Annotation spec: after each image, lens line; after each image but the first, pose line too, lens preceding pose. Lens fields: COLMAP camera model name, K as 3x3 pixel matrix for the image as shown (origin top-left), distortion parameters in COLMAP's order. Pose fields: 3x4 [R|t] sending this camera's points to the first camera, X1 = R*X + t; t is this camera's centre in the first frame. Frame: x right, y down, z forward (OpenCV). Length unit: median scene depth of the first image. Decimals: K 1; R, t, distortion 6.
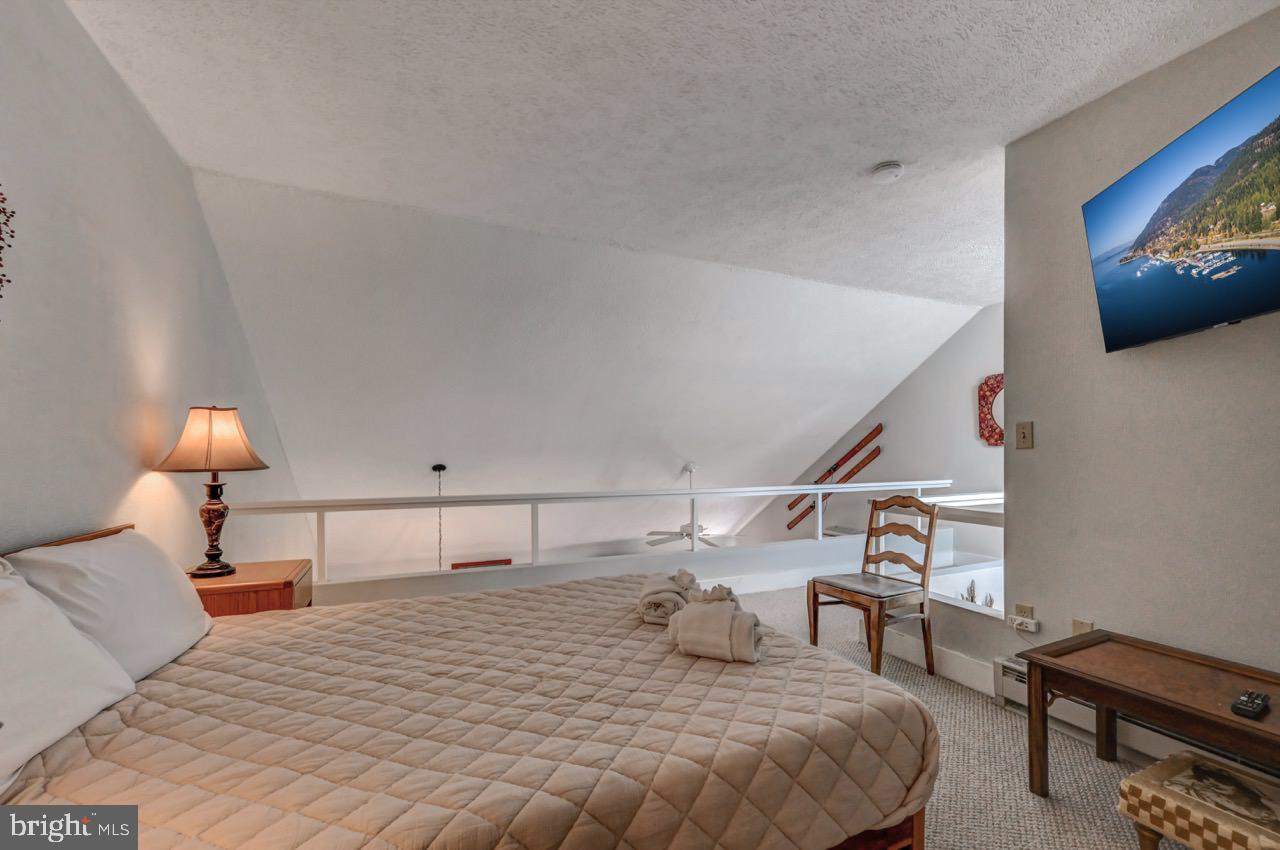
lens RADIAL K [[515.2, 0, 645.4], [0, 515.2, 434.4], [0, 0, 1]] dist [0.001356, 0.000328]
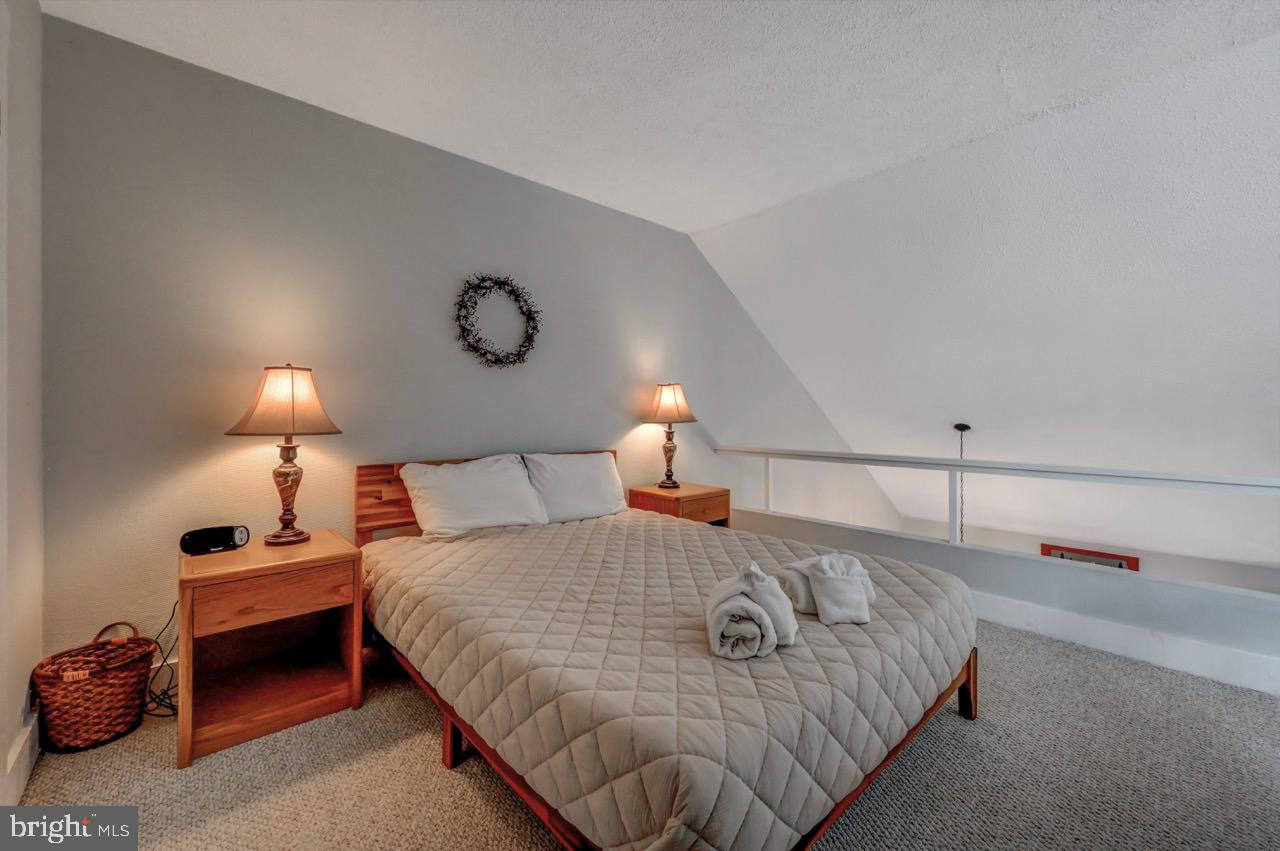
lens RADIAL K [[507.4, 0, 640.0], [0, 507.4, 425.5], [0, 0, 1]] dist [0.001059, 0.000114]
pose [[0.278940, 0.000171, -0.960308, 0.635798], [0.045694, 0.998865, 0.013450, 0.055658], [0.959221, -0.047632, 0.278616, 0.489086]]
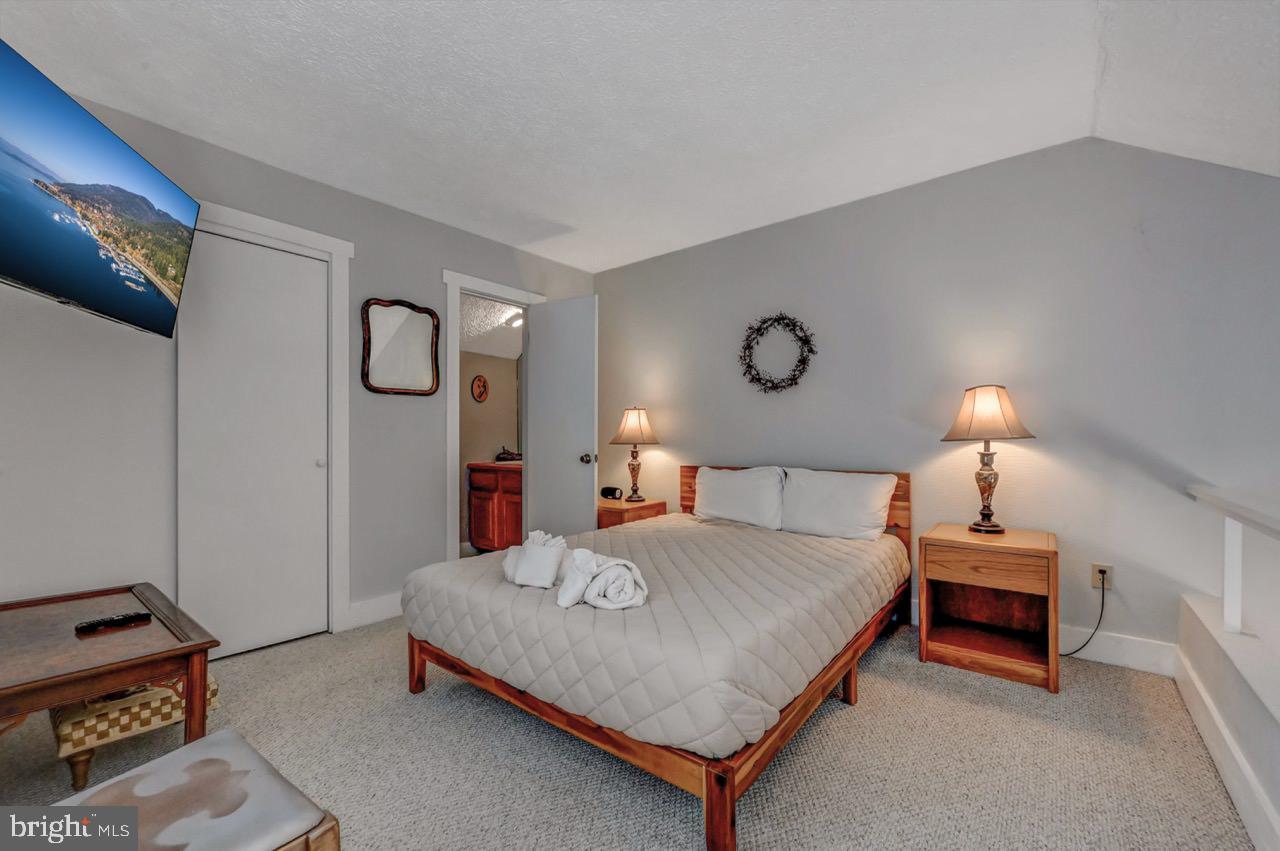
lens RADIAL K [[521.7, 0, 642.2], [0, 521.7, 442.3], [0, 0, 1]] dist [0.001999, 0.000087]
pose [[-0.892388, 0.009983, -0.451158, 0.365645], [0.020984, 0.999592, -0.019387, 0.080748], [0.450780, -0.026768, -0.892234, 1.701195]]
